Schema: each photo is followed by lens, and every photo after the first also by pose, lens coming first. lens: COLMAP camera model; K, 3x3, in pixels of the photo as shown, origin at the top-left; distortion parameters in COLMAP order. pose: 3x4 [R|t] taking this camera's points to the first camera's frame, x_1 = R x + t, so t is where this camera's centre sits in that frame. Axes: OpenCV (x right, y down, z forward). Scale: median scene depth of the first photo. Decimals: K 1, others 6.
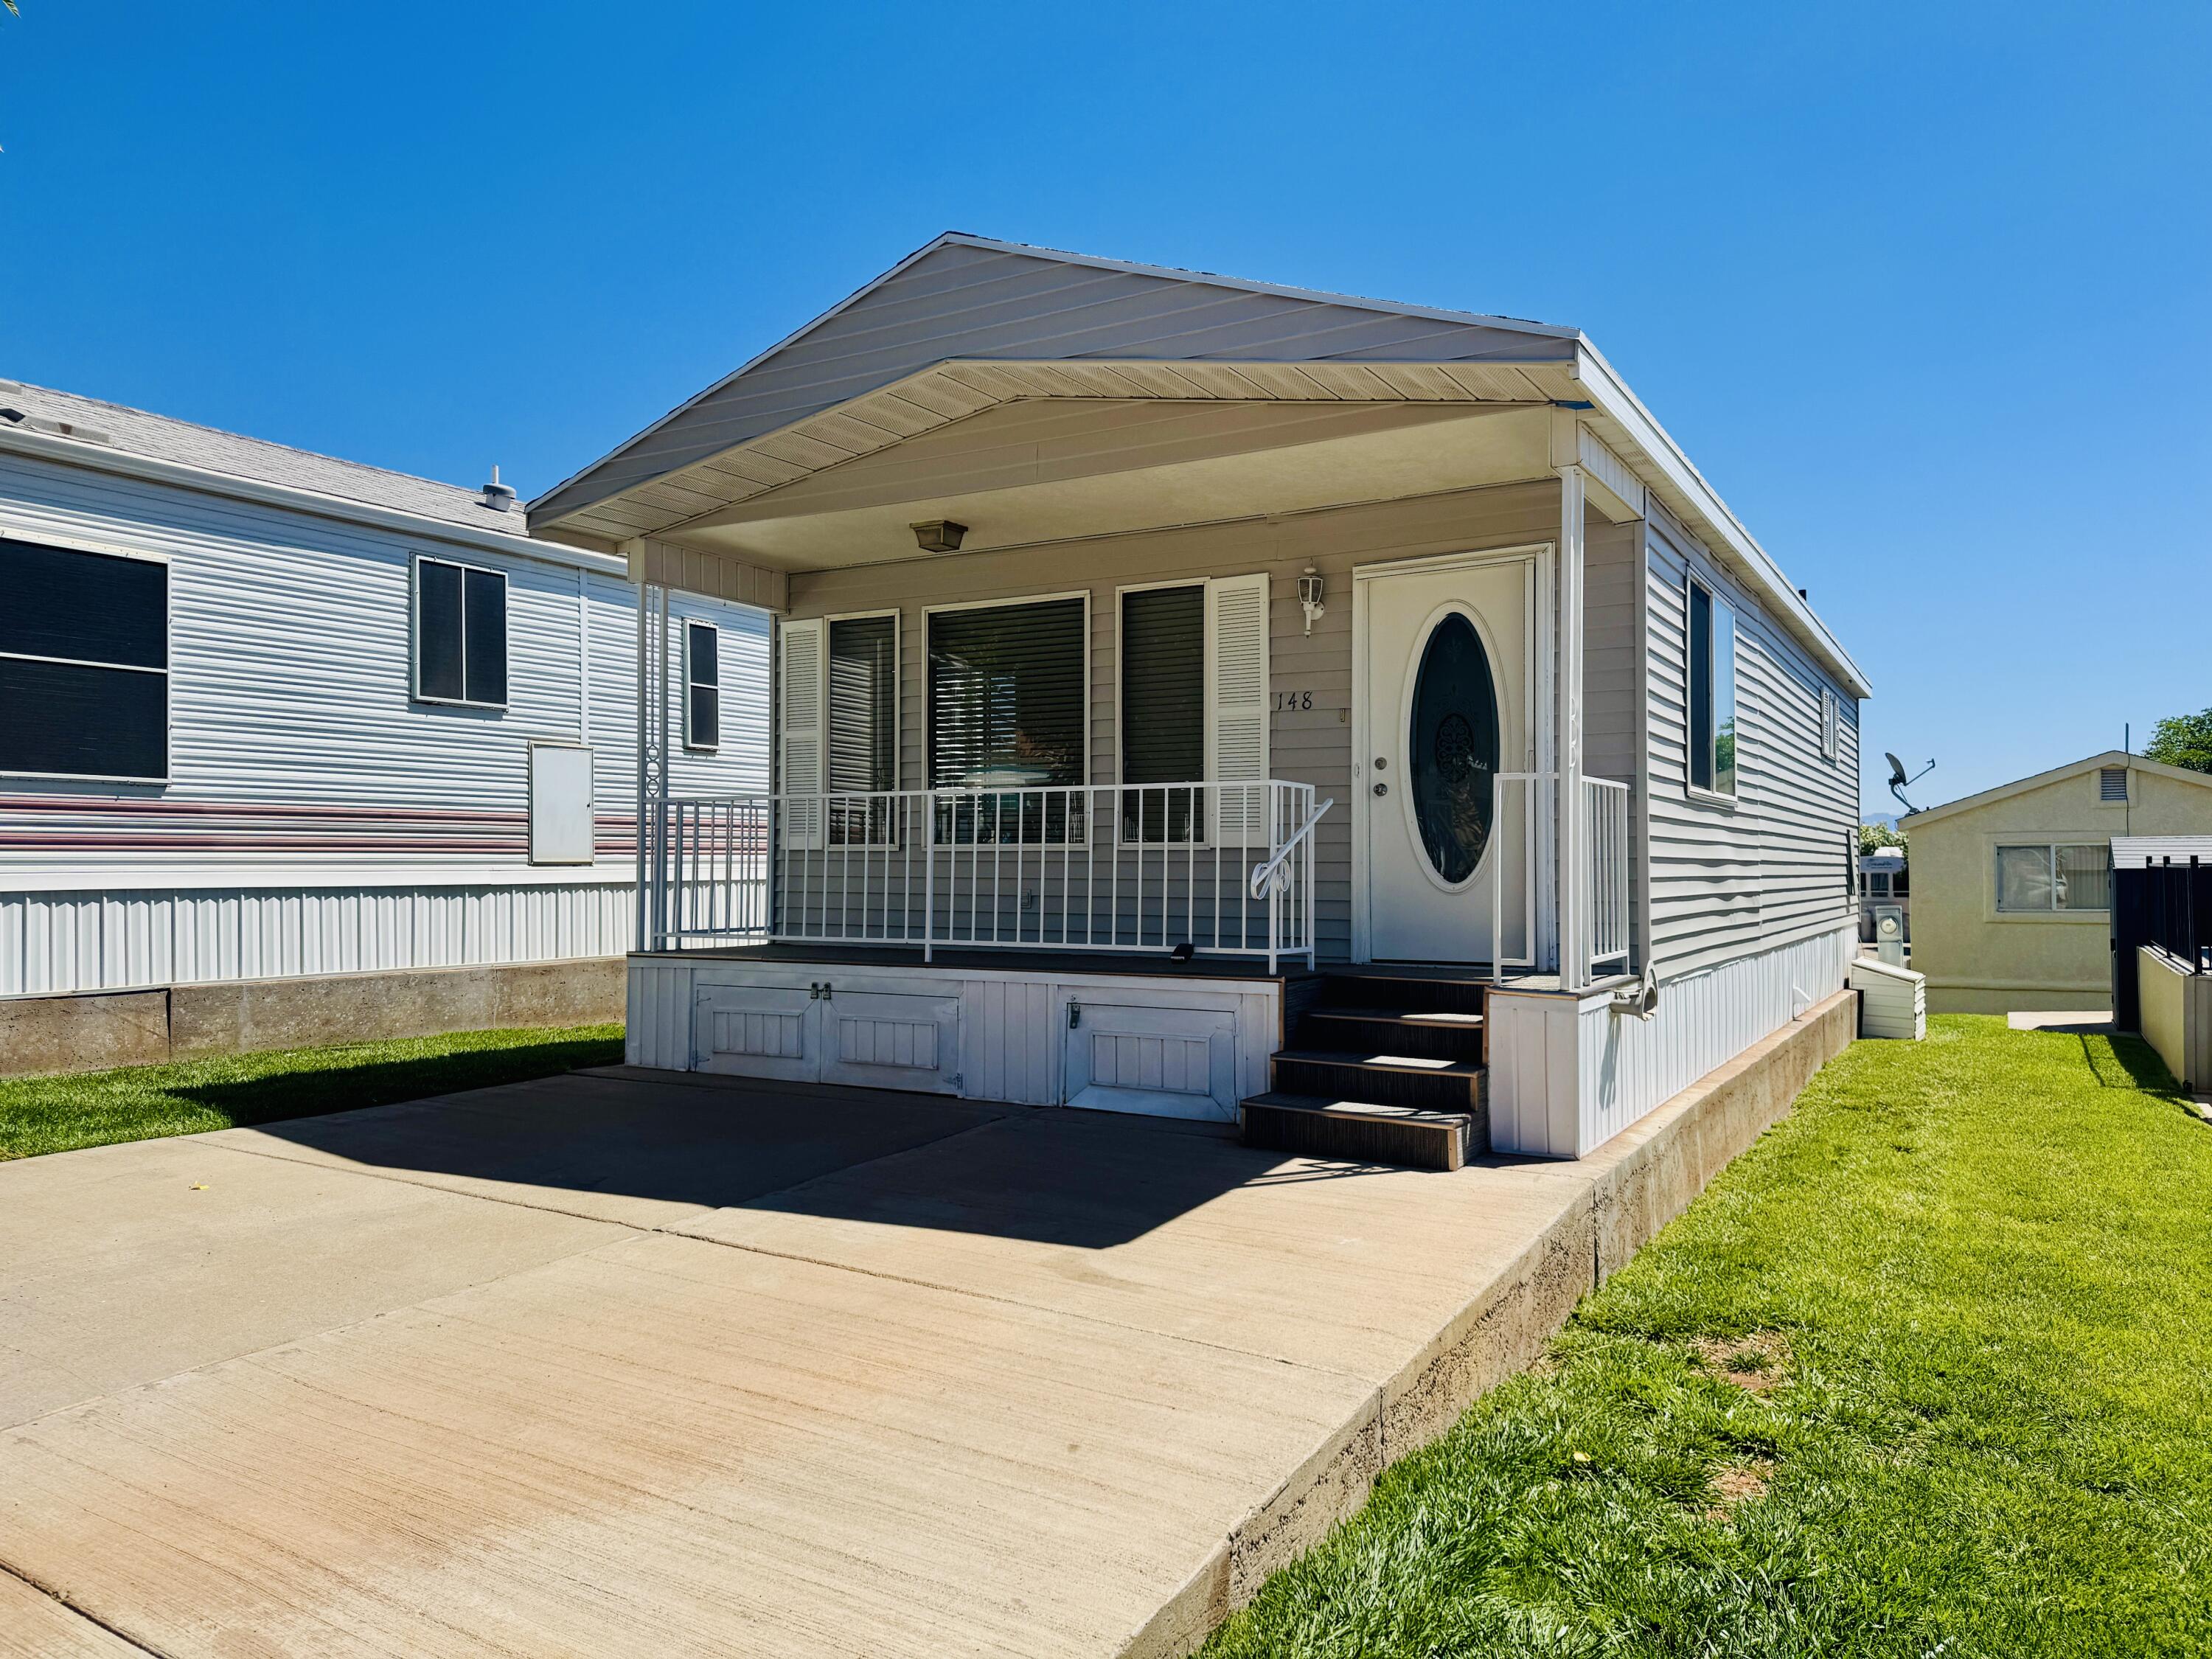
lens RADIAL K [[1567.7, 0, 1104.2], [0, 1567.7, 848.9], [0, 0, 1]] dist [0.033507, -0.064120]
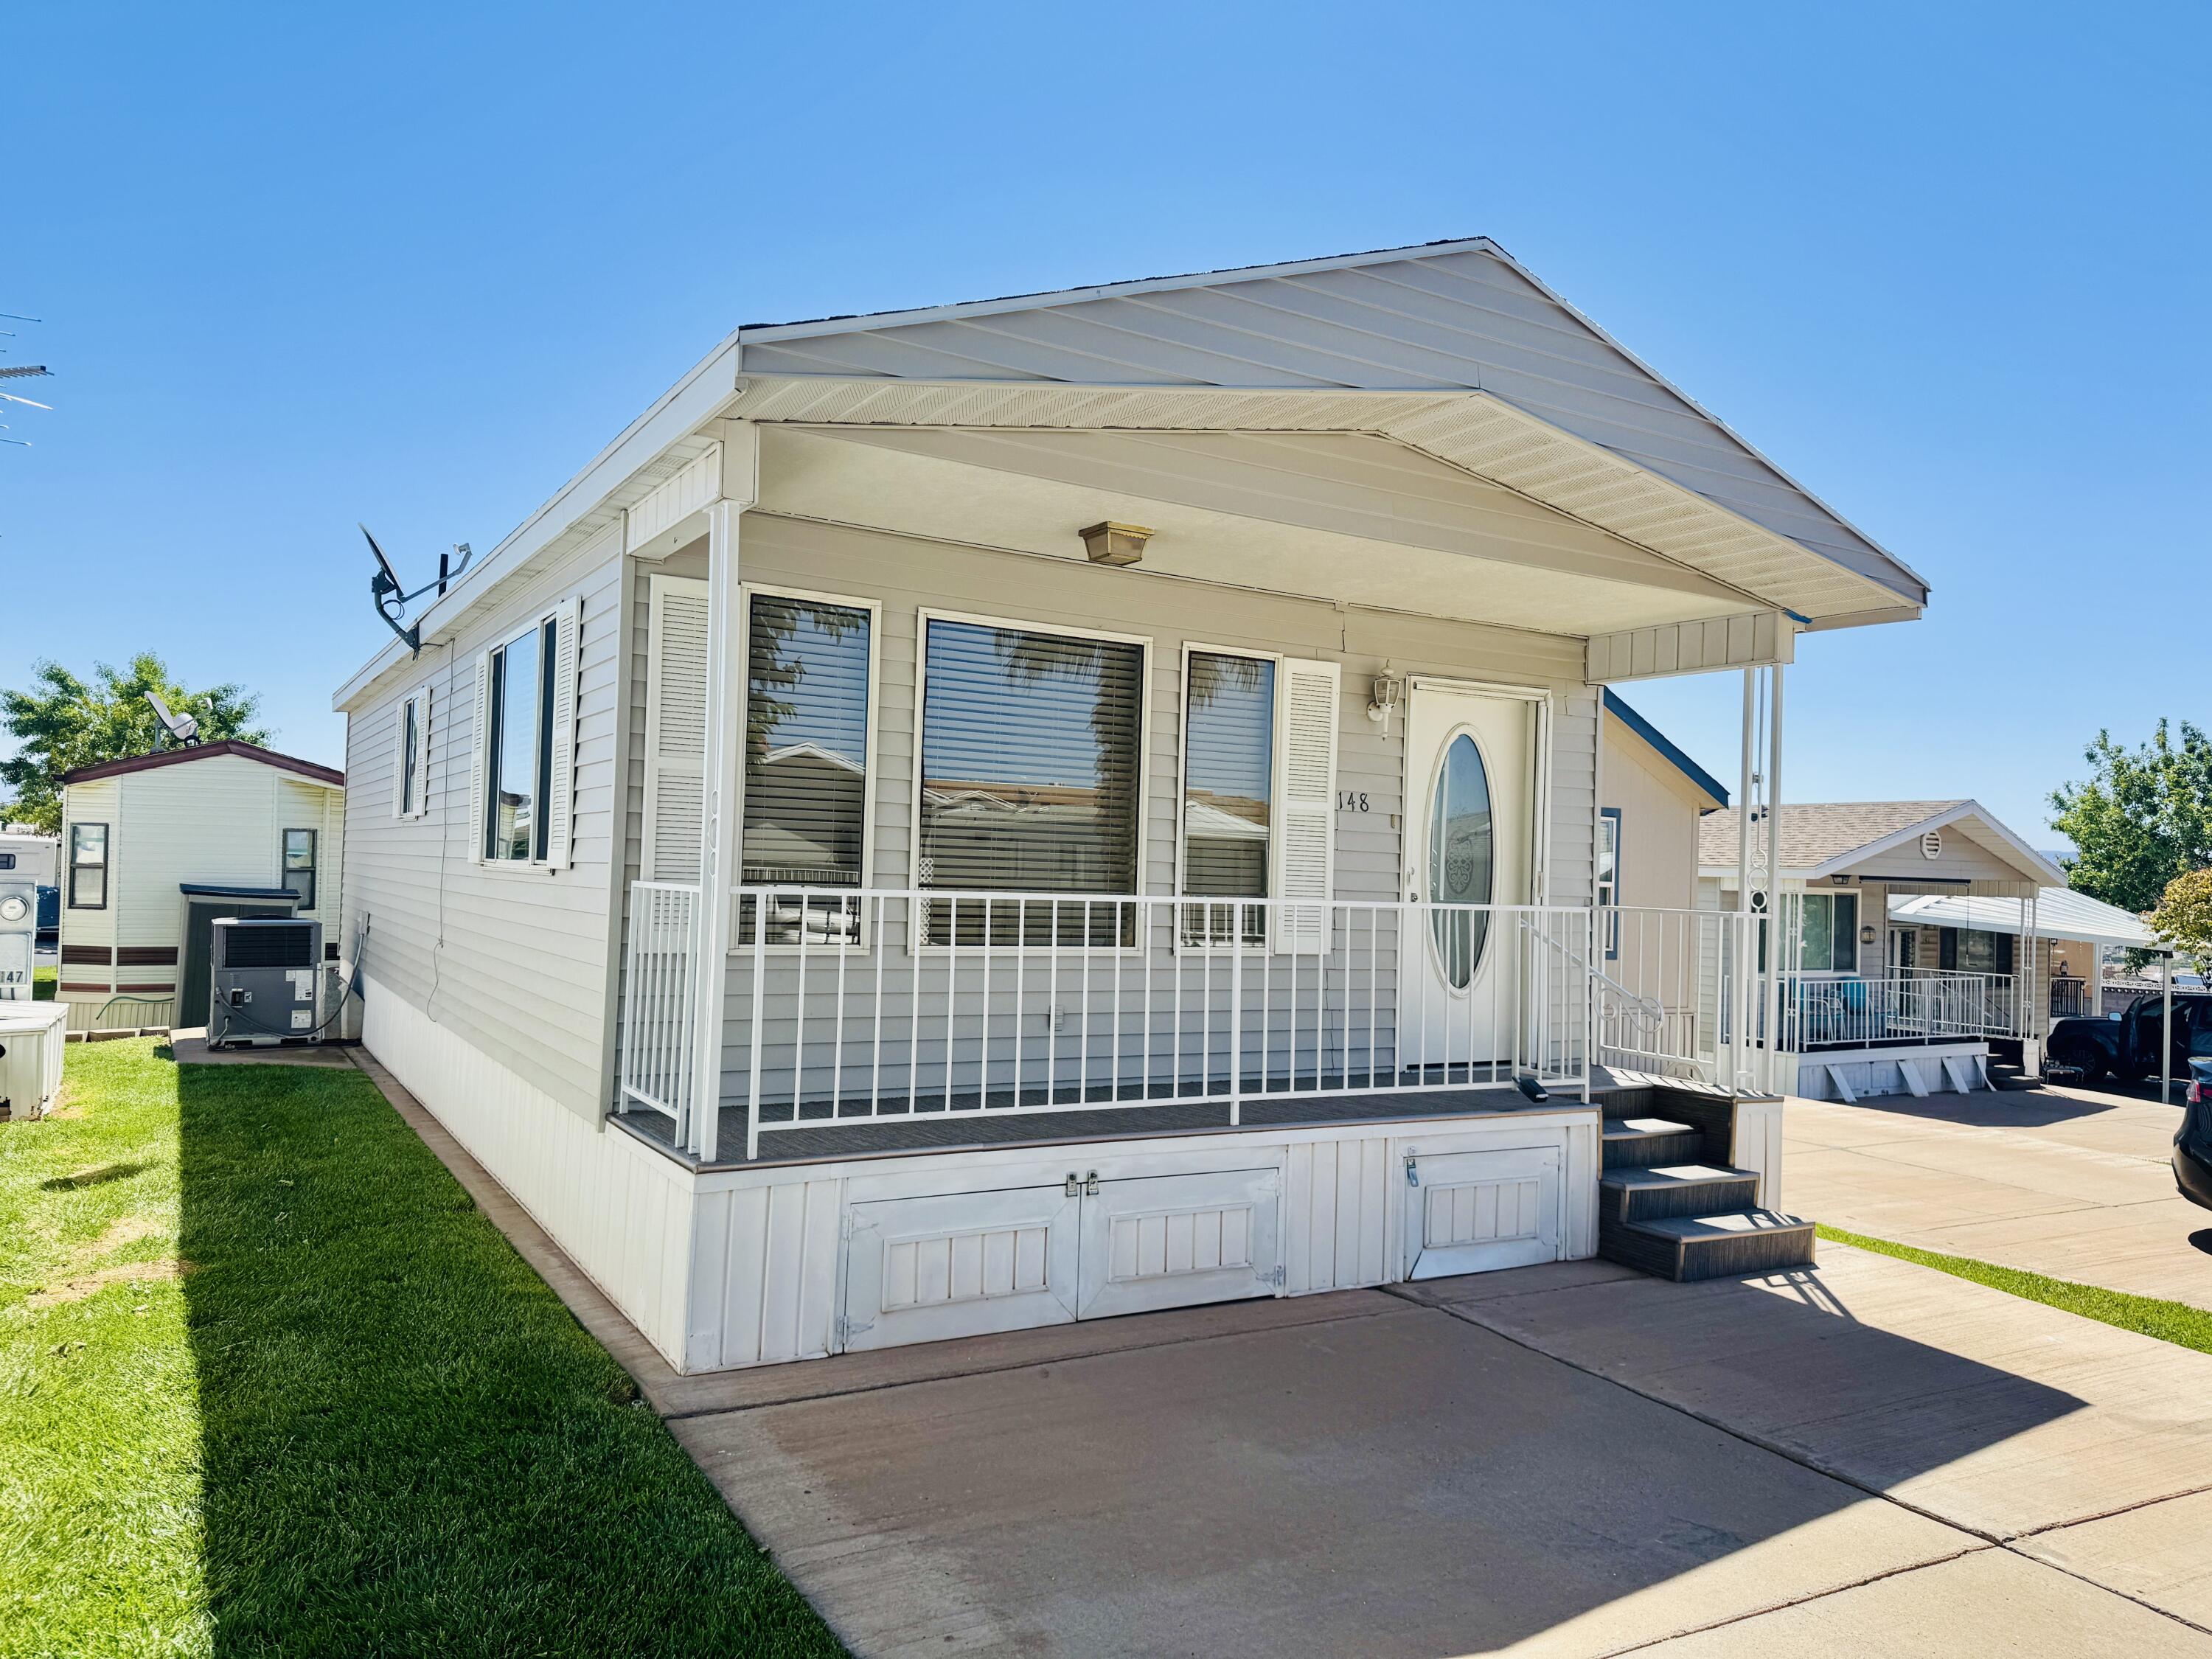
lens RADIAL K [[1573.8, 0, 1106.0], [0, 1573.8, 829.5], [0, 0, 1]] dist [0.049007, -0.068437]
pose [[0.479517, 0.040790, 0.876584, -0.788376], [-0.044158, 0.998775, -0.022320, -0.049115], [-0.876421, -0.028005, 0.480731, 0.669689]]
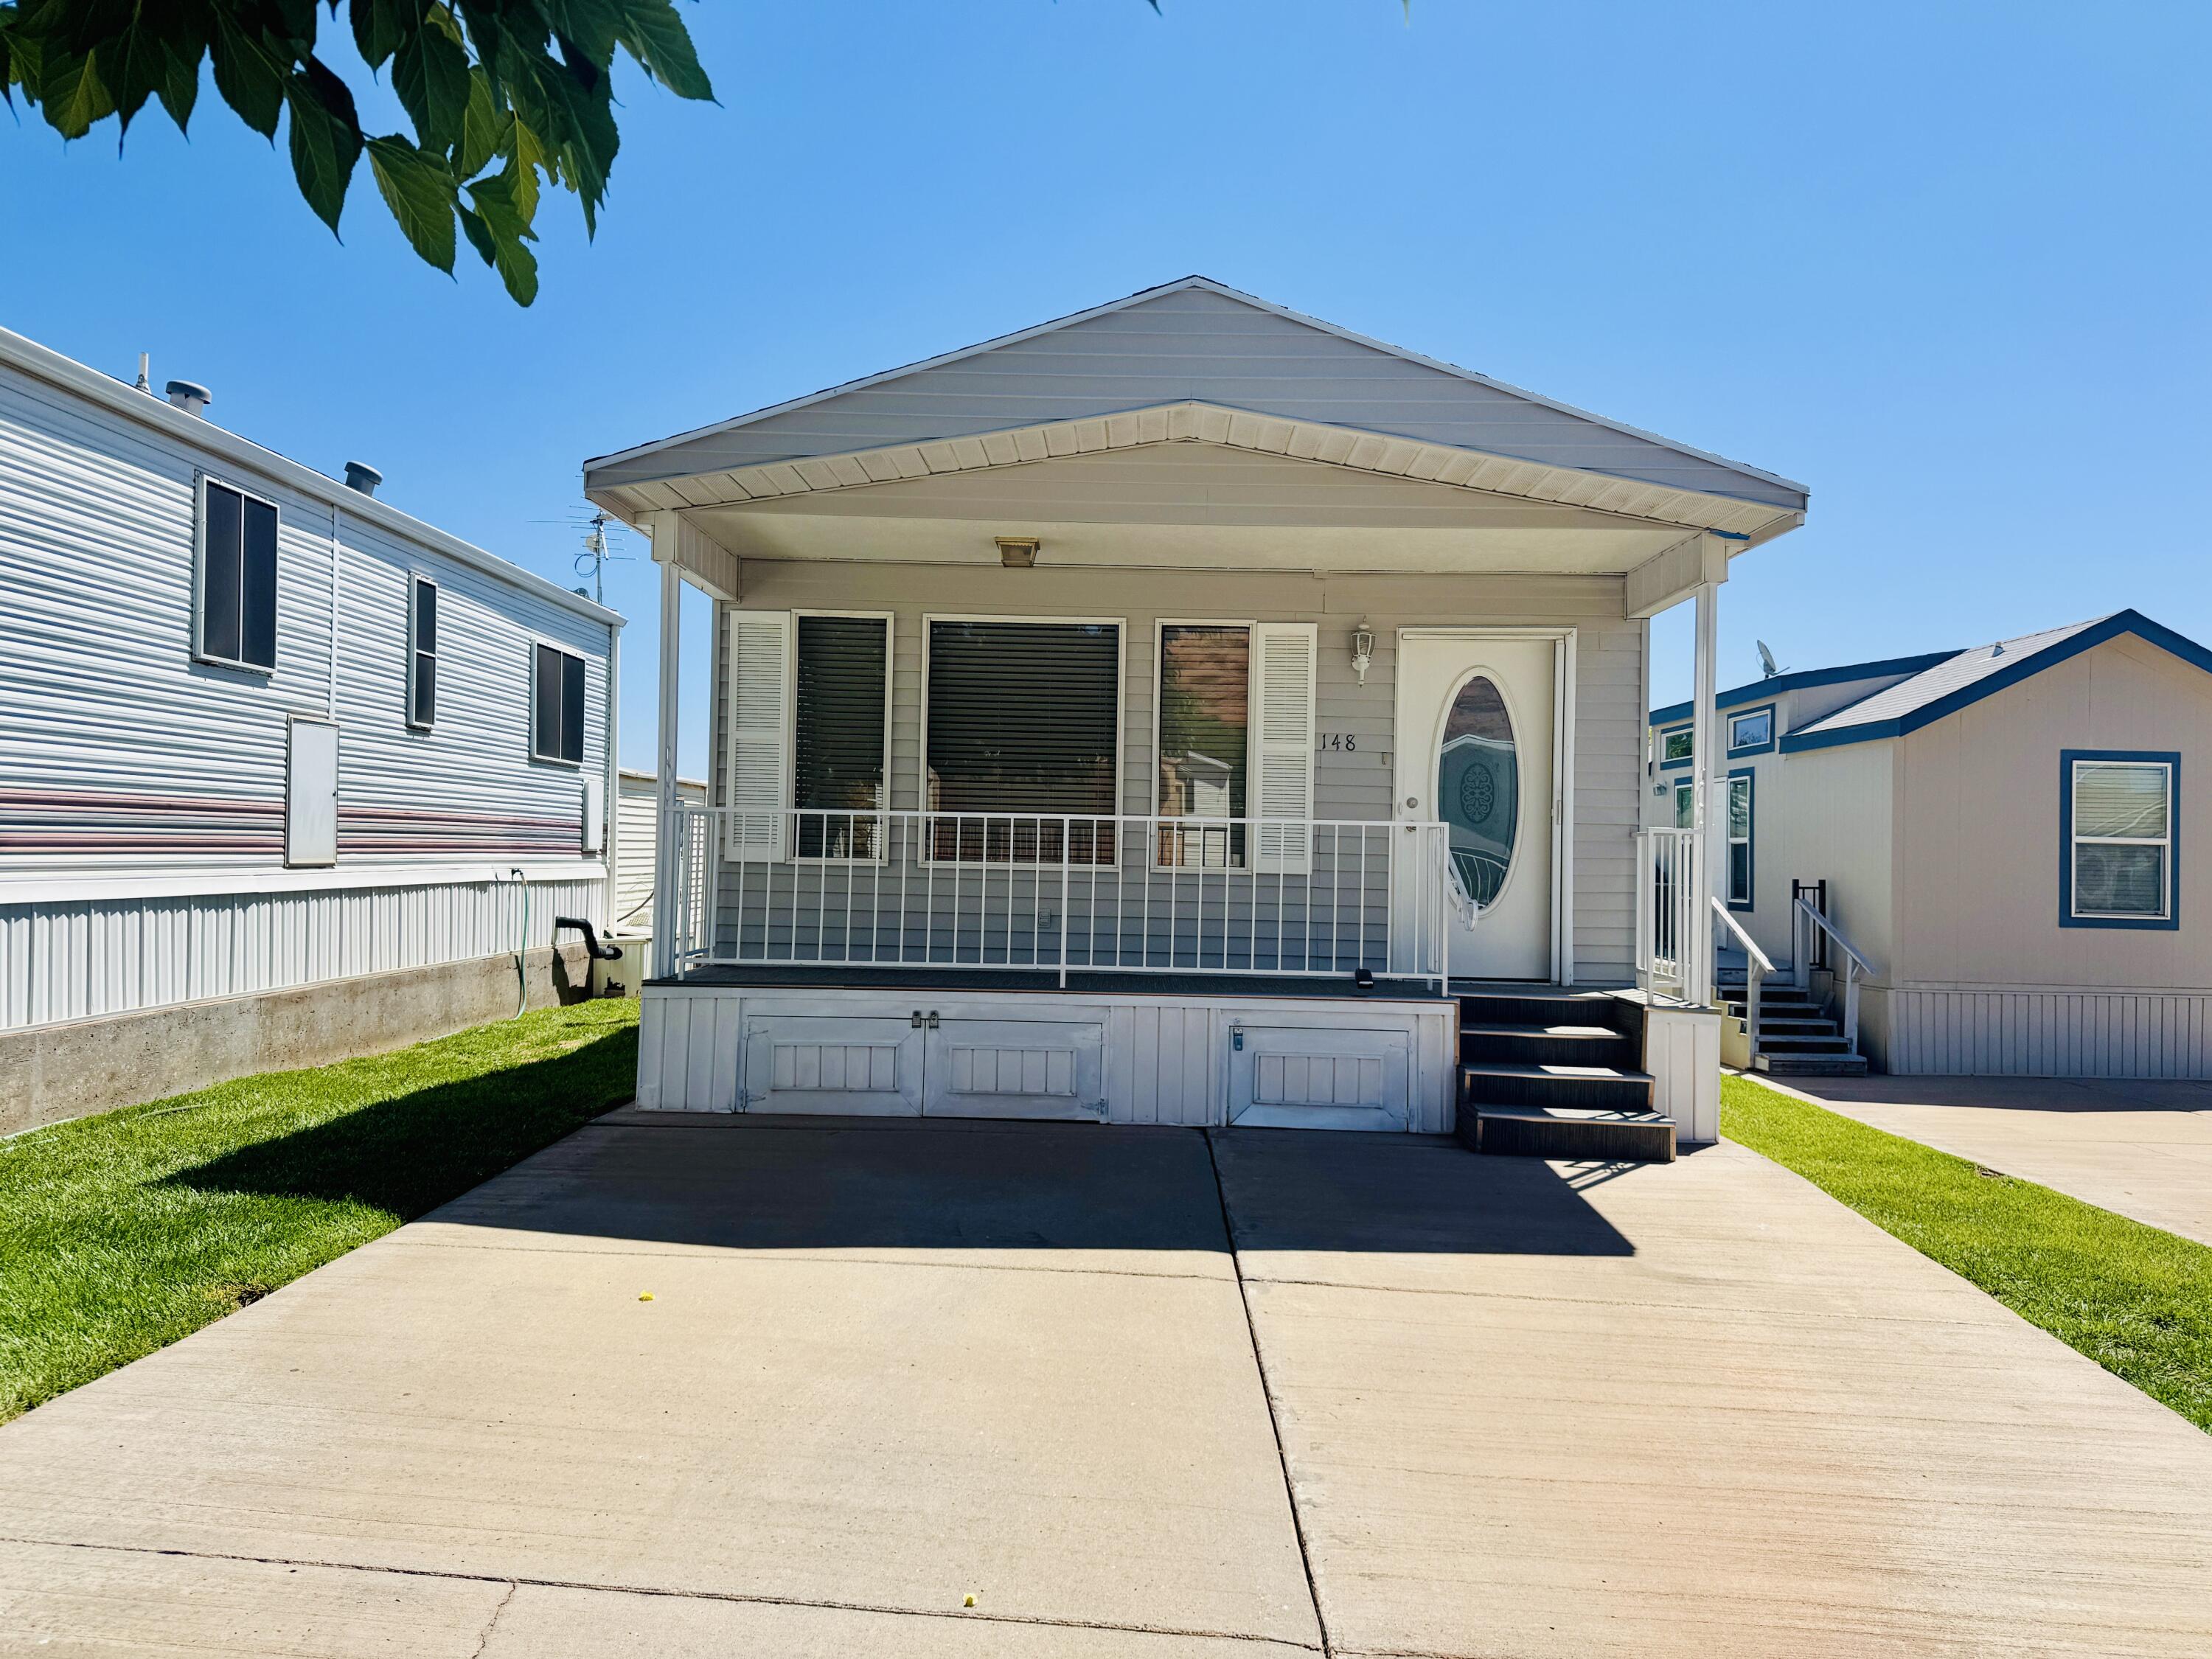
lens RADIAL K [[1573.8, 0, 1106.0], [0, 1573.8, 829.5], [0, 0, 1]] dist [0.049007, -0.068437]
pose [[0.871051, 0.025759, 0.490516, -0.559922], [-0.026397, 0.999636, -0.005619, -0.022340], [-0.490482, -0.008054, 0.871414, 0.116242]]
